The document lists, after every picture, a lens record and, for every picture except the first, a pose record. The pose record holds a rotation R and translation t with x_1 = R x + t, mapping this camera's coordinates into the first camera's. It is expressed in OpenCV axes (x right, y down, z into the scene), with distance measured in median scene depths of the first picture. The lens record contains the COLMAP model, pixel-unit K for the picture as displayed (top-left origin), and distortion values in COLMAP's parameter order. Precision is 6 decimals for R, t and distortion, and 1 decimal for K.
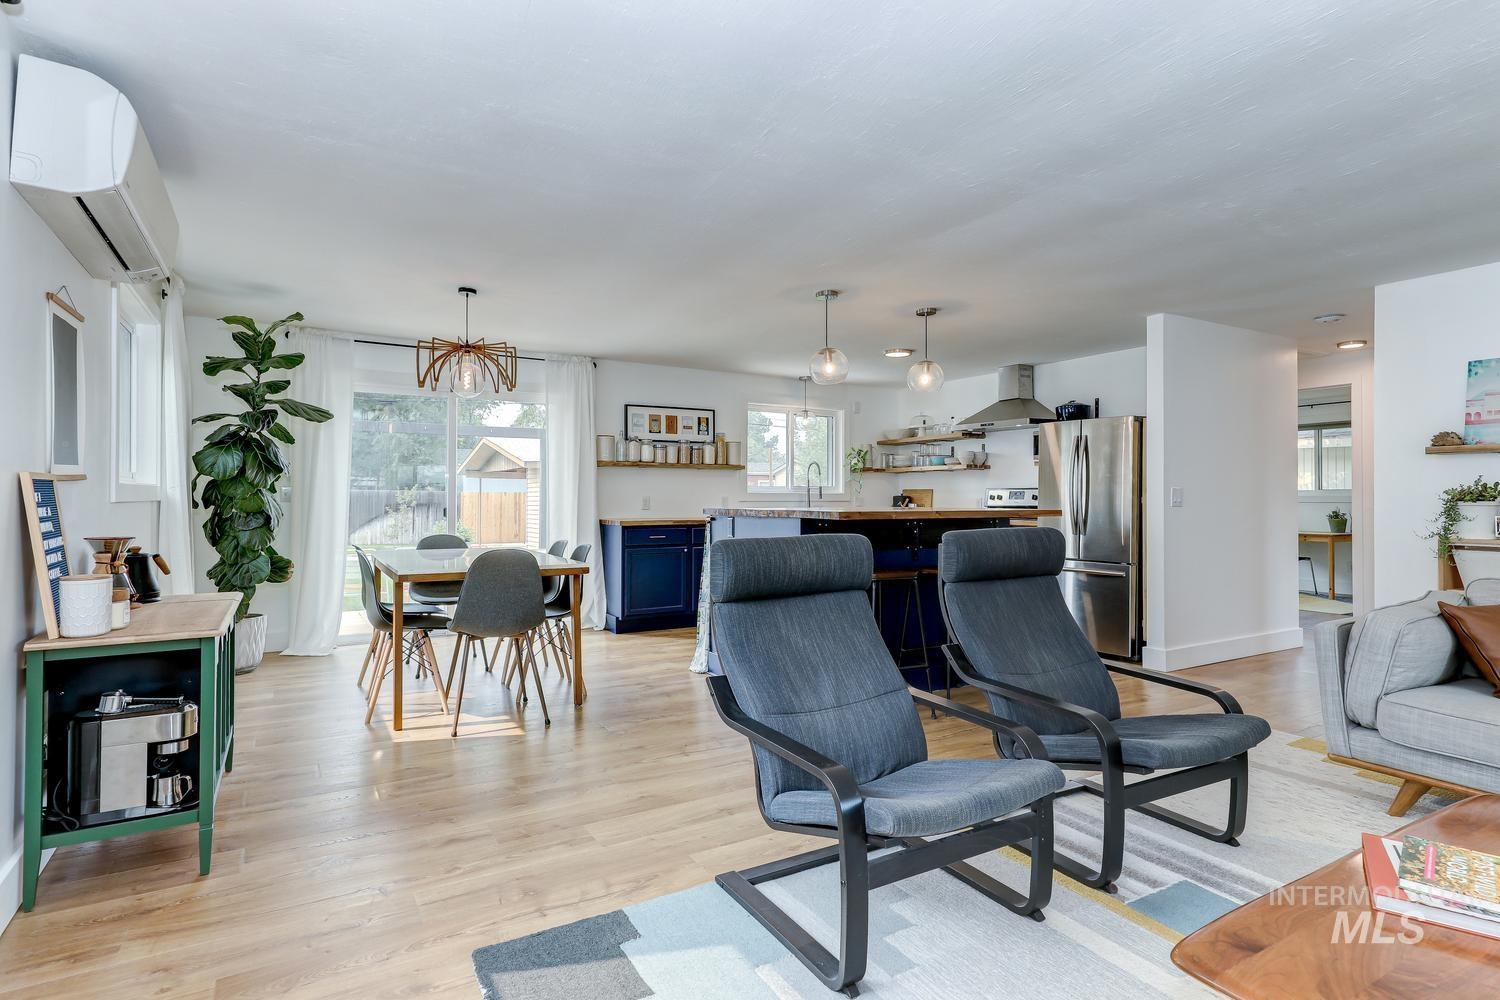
lens RADIAL K [[759.3, 0, 742.9], [0, 759.3, 500.7], [0, 0, 1]] dist [0.022280, -0.009476]
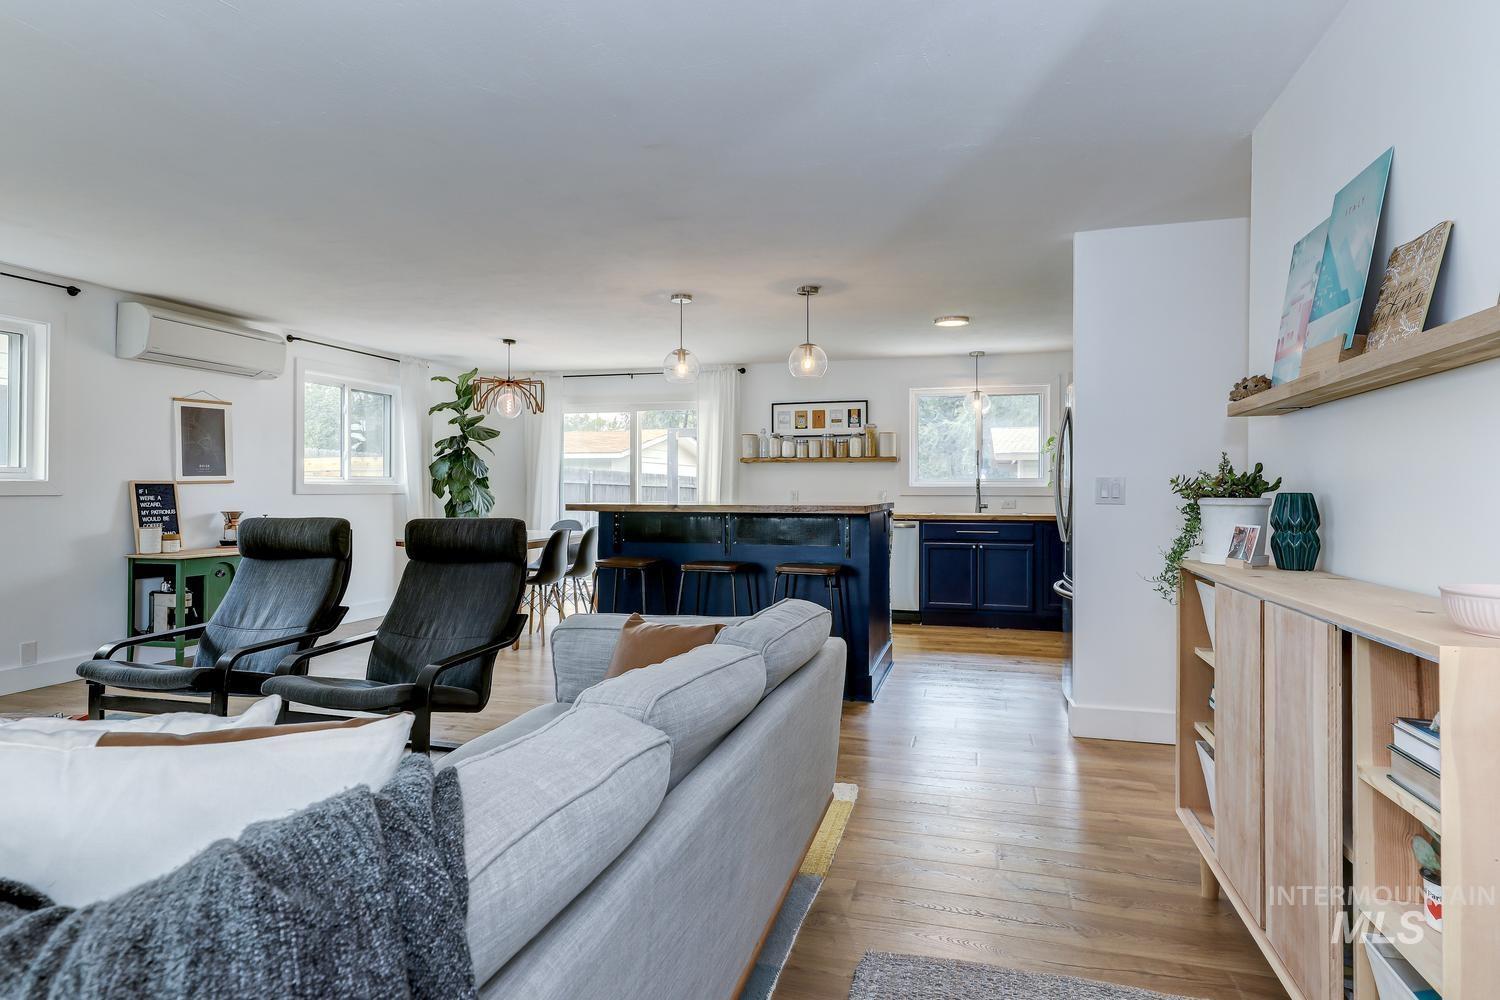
lens RADIAL K [[821.3, 0, 748.8], [0, 821.3, 491.4], [0, 0, 1]] dist [0.023055, -0.000485]
pose [[0.695471, -0.000329, -0.718554, 0.646459], [-0.002605, 0.999992, -0.002979, -0.000603], [0.718549, 0.003943, 0.695465, 0.178646]]
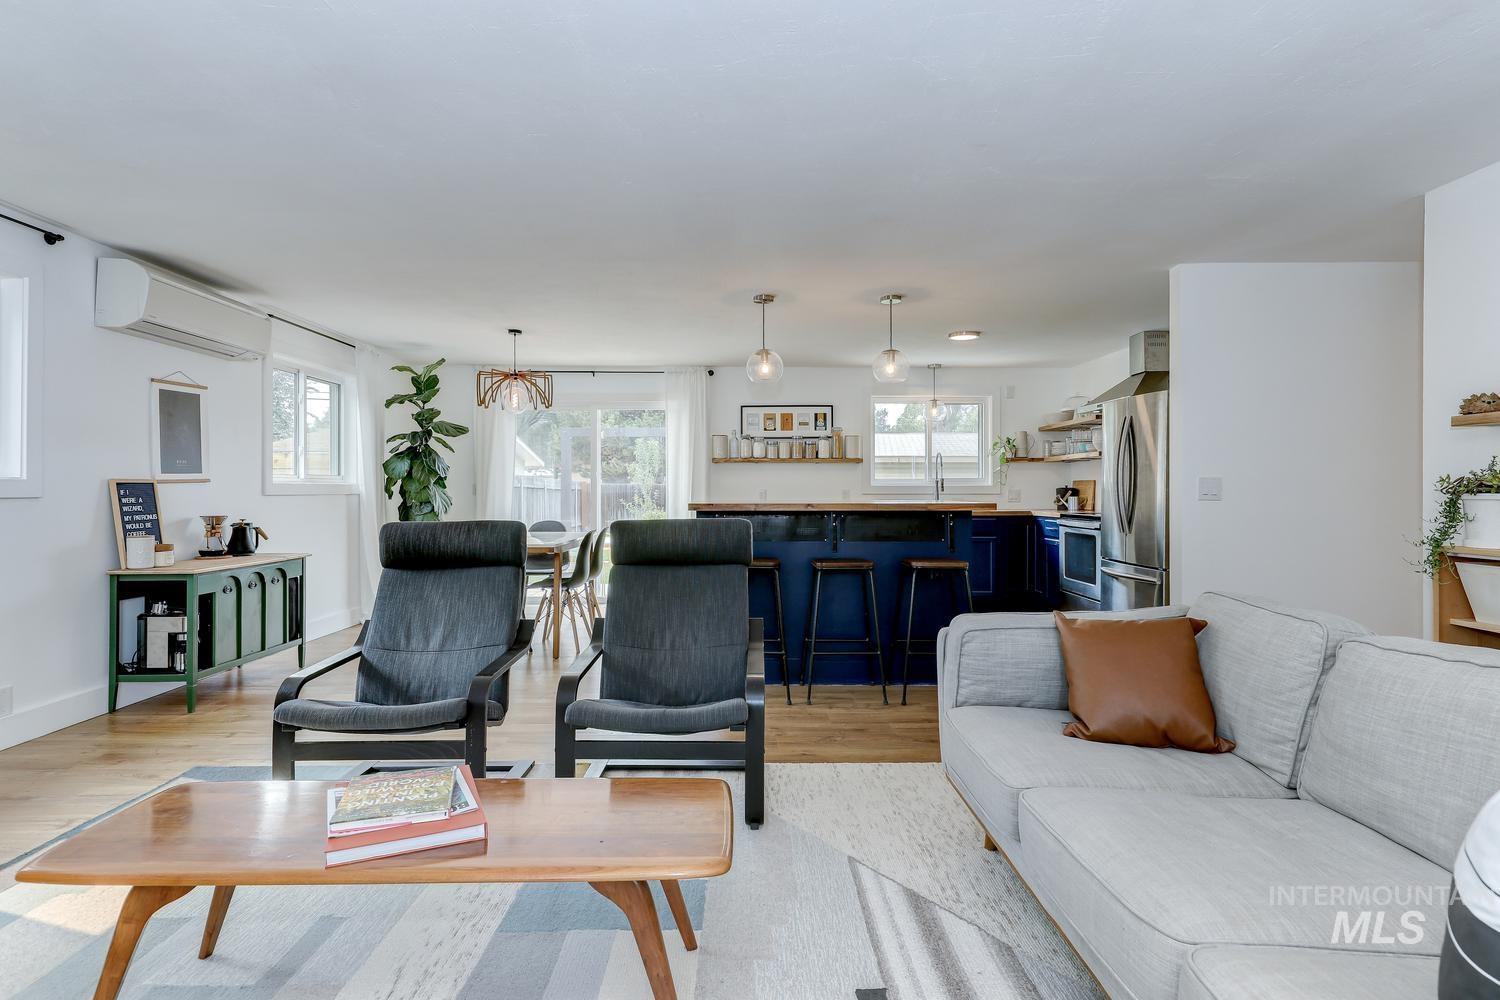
lens RADIAL K [[774.6, 0, 748.5], [0, 774.6, 492.6], [0, 0, 1]] dist [0.017281, -0.000143]
pose [[0.869962, -0.001692, -0.493116, 0.405933], [0.001174, 0.999998, -0.001358, 0.000242], [0.493118, 0.000603, 0.869962, 0.031811]]
